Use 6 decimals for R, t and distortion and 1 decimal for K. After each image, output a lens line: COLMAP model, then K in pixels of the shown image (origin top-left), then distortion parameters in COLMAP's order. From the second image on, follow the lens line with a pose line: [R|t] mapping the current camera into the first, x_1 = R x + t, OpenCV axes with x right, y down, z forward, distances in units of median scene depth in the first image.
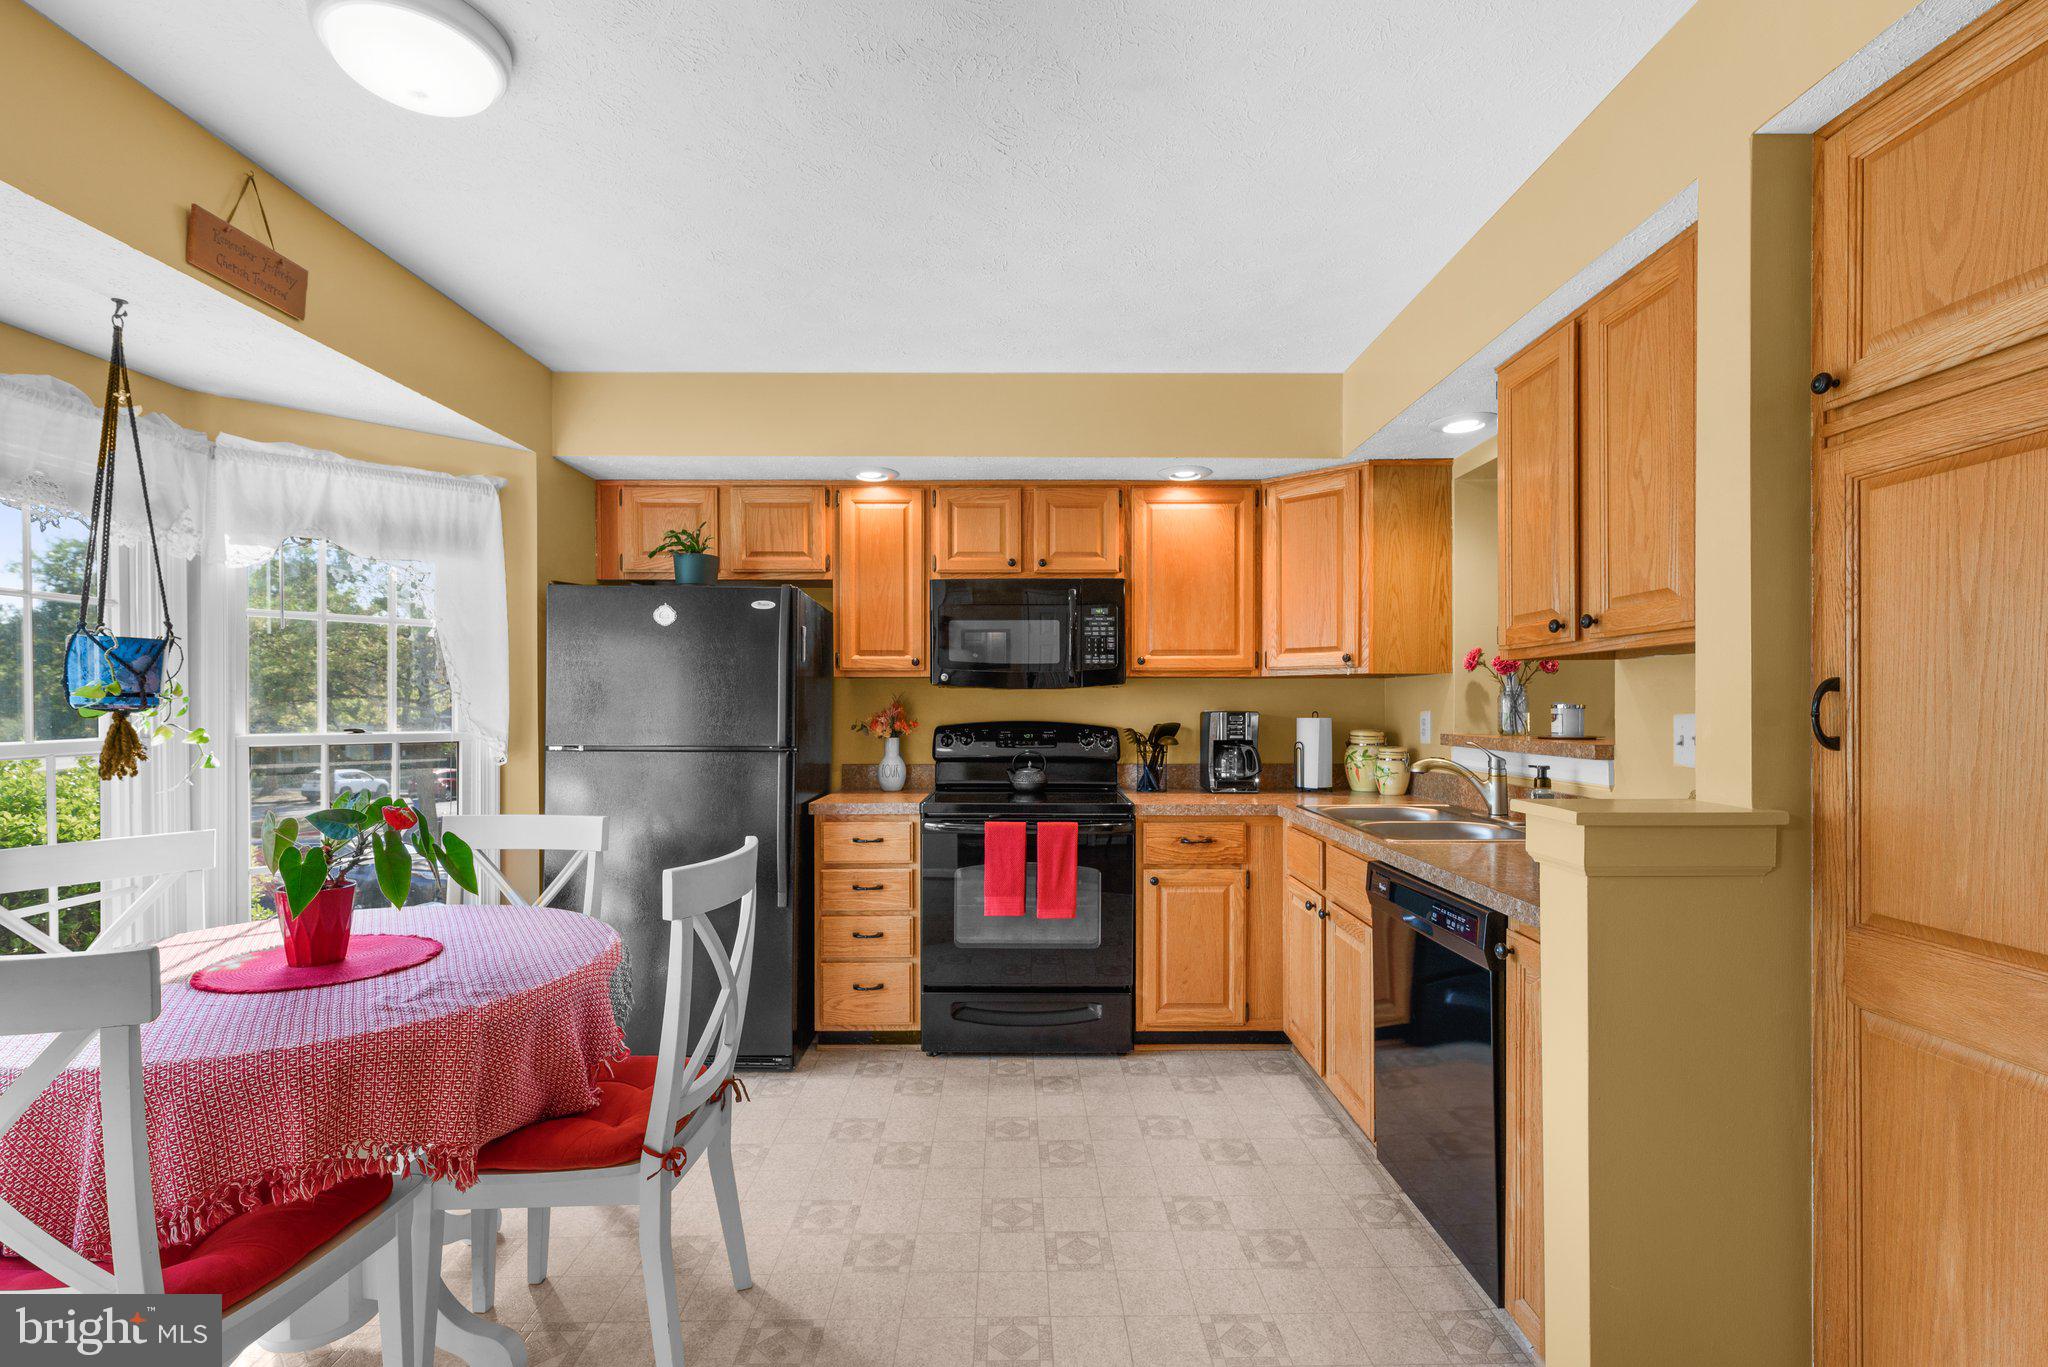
lens RADIAL K [[919.6, 0, 1028.6], [0, 919.6, 706.7], [0, 0, 1]] dist [0.001673, 0.000055]
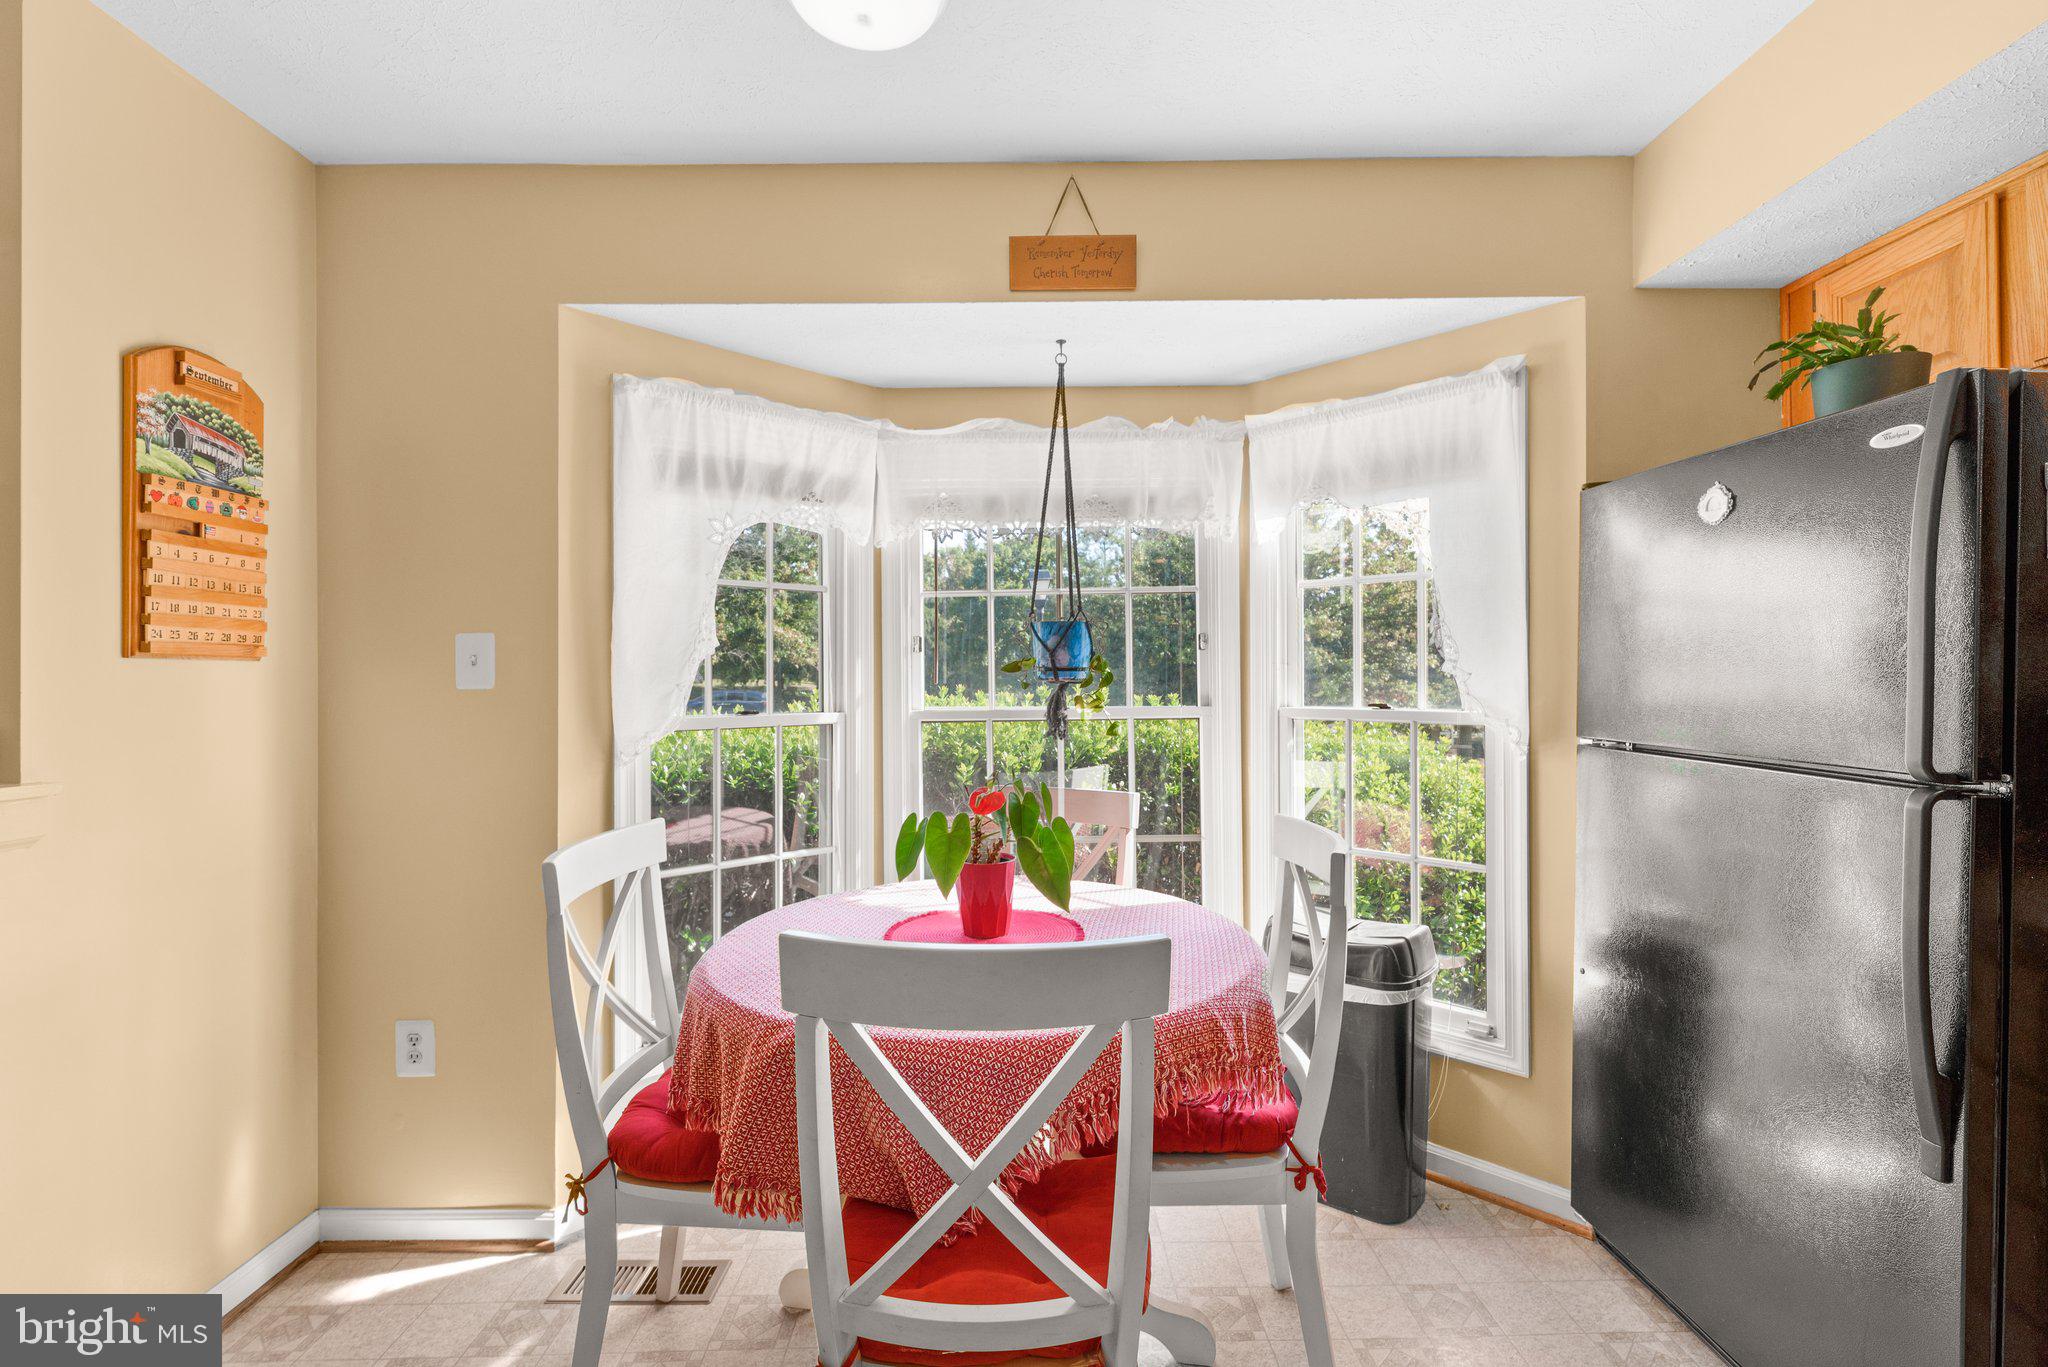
lens RADIAL K [[919.6, 0, 1023.2], [0, 919.6, 673.3], [0, 0, 1]] dist [0.001673, 0.000055]
pose [[-0.009899, -0.003154, -0.999946, 0.126023], [0.002229, 0.999992, -0.003176, -0.002810], [0.999949, -0.002260, -0.009892, 0.578351]]
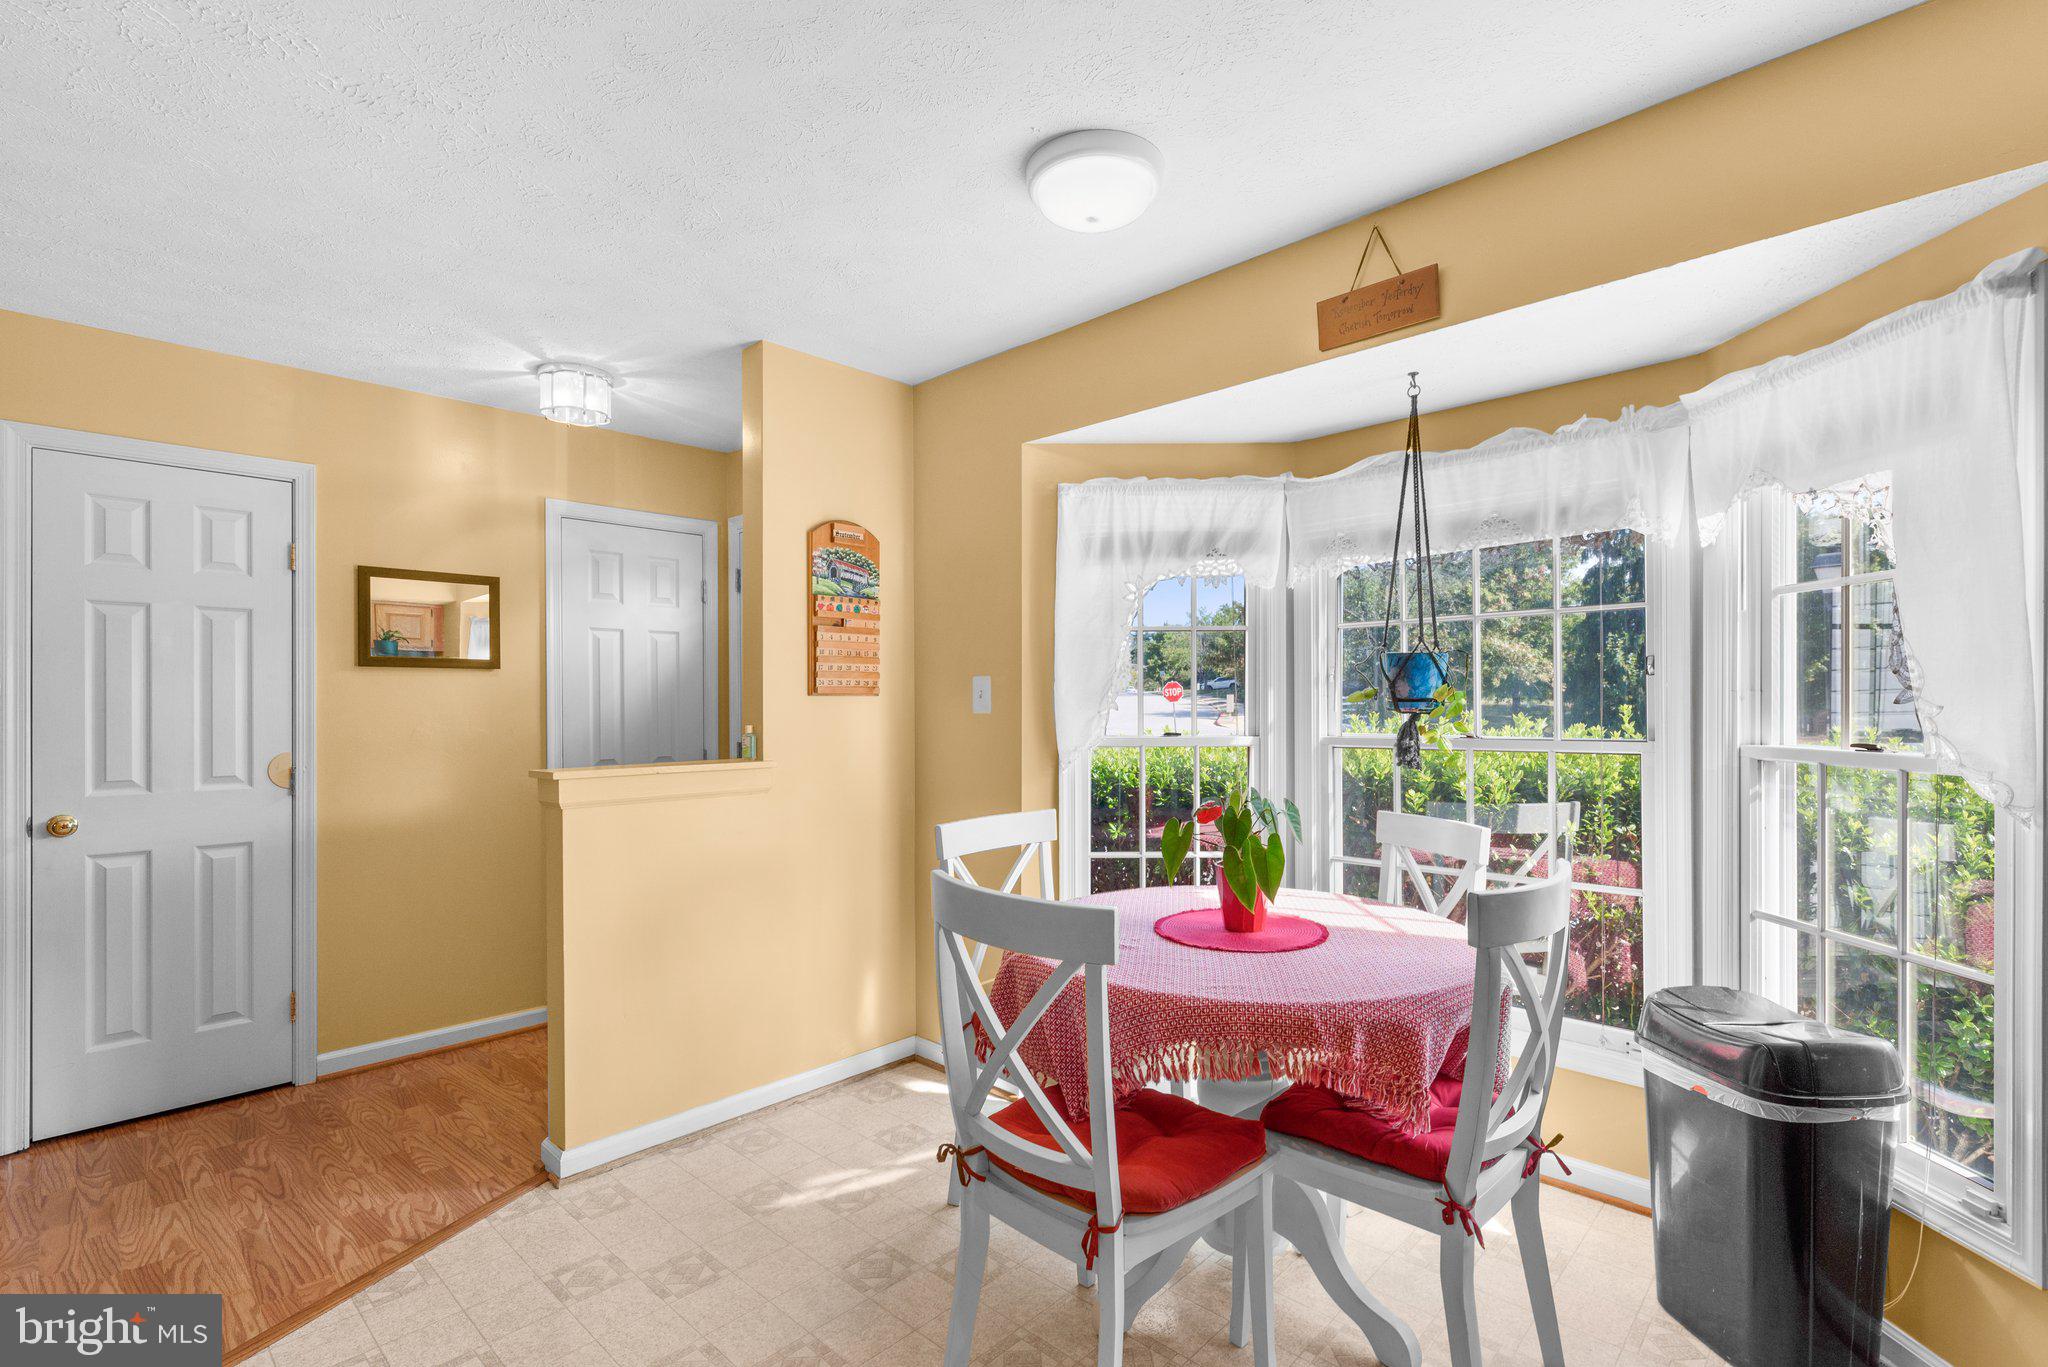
lens RADIAL K [[919.6, 0, 1021.1], [0, 919.6, 697.5], [0, 0, 1]] dist [0.001673, 0.000055]
pose [[-0.698932, 0.004571, -0.715174, 0.142888], [0.005597, 0.999984, 0.000921, -0.011952], [0.715166, -0.003360, -0.698946, 0.886592]]
